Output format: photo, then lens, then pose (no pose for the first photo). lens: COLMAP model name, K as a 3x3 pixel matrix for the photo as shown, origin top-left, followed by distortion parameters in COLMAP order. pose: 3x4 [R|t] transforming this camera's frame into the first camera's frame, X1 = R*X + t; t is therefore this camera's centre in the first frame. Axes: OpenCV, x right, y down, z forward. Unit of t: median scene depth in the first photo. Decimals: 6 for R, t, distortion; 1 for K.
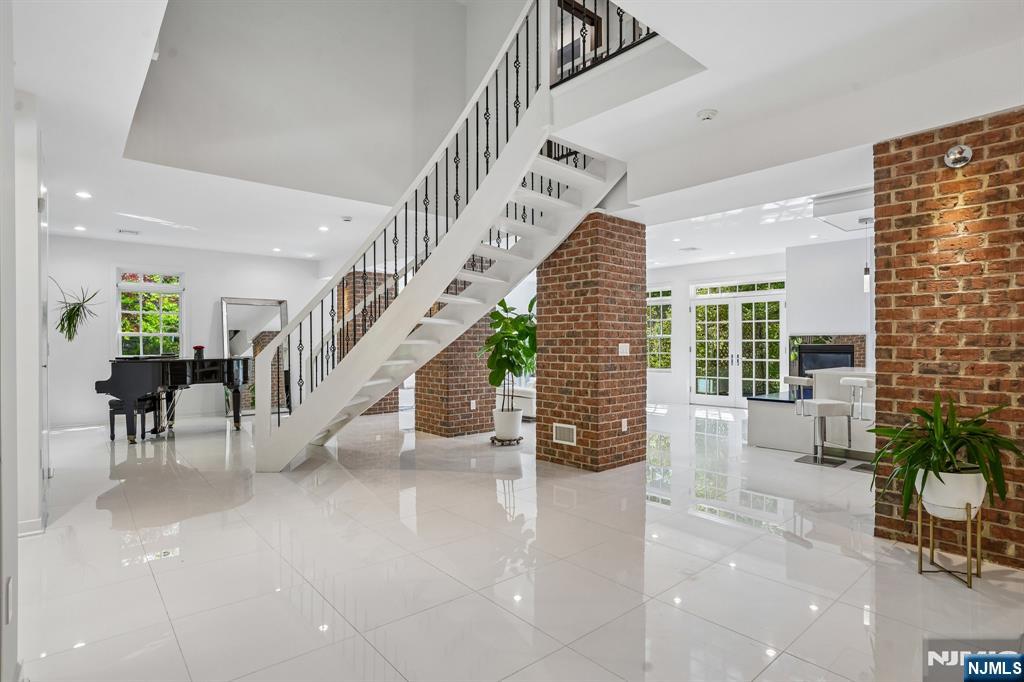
lens RADIAL K [[522.0, 0, 513.6], [0, 522.0, 342.0], [0, 0, 1]] dist [-0.002761, 0.000010]
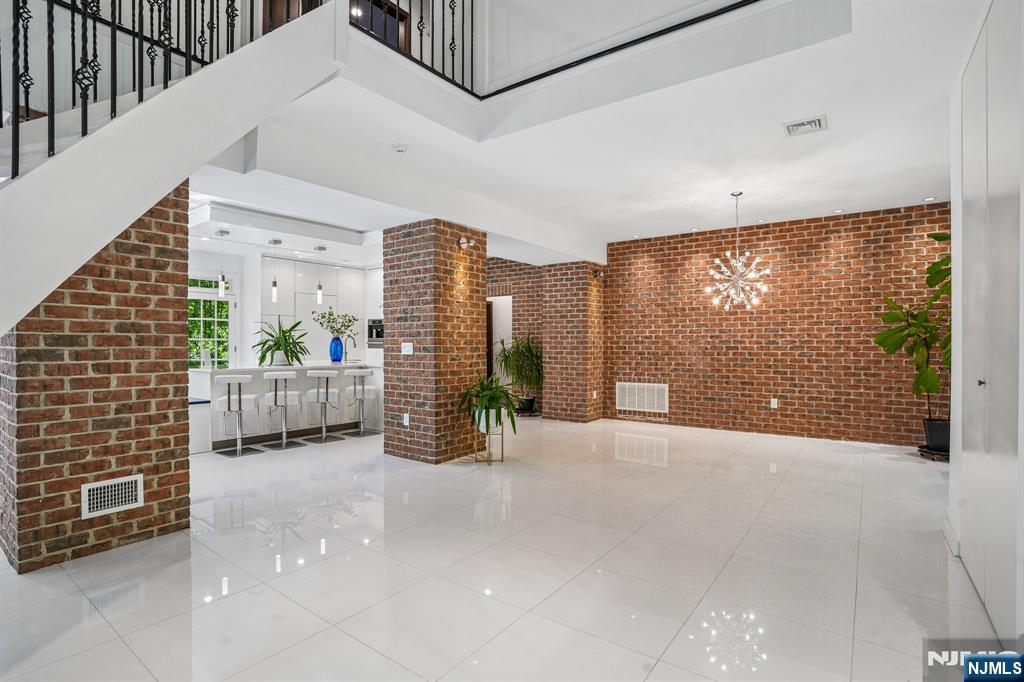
lens RADIAL K [[512.1, 0, 510.9], [0, 512.1, 344.5], [0, 0, 1]] dist [-0.021736, 0.000009]
pose [[-0.187402, 0.003983, 0.982275, -0.563617], [0.001109, 0.999992, -0.003843, 0.007821], [-0.982283, 0.000369, -0.187405, 0.681022]]
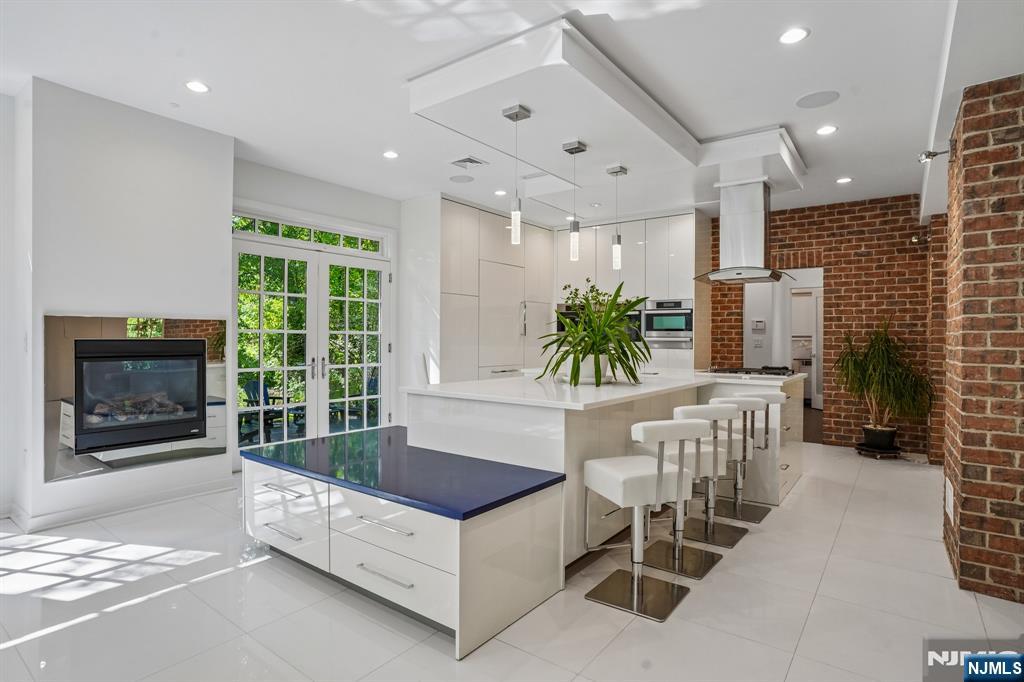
lens RADIAL K [[524.9, 0, 514.6], [0, 524.9, 340.3], [0, 0, 1]] dist [-0.027128, 0.000231]
pose [[-0.203801, -0.000352, 0.979012, -0.185087], [-0.006364, 0.999979, -0.000965, 0.004041], [-0.978992, -0.006427, -0.203799, 0.979776]]
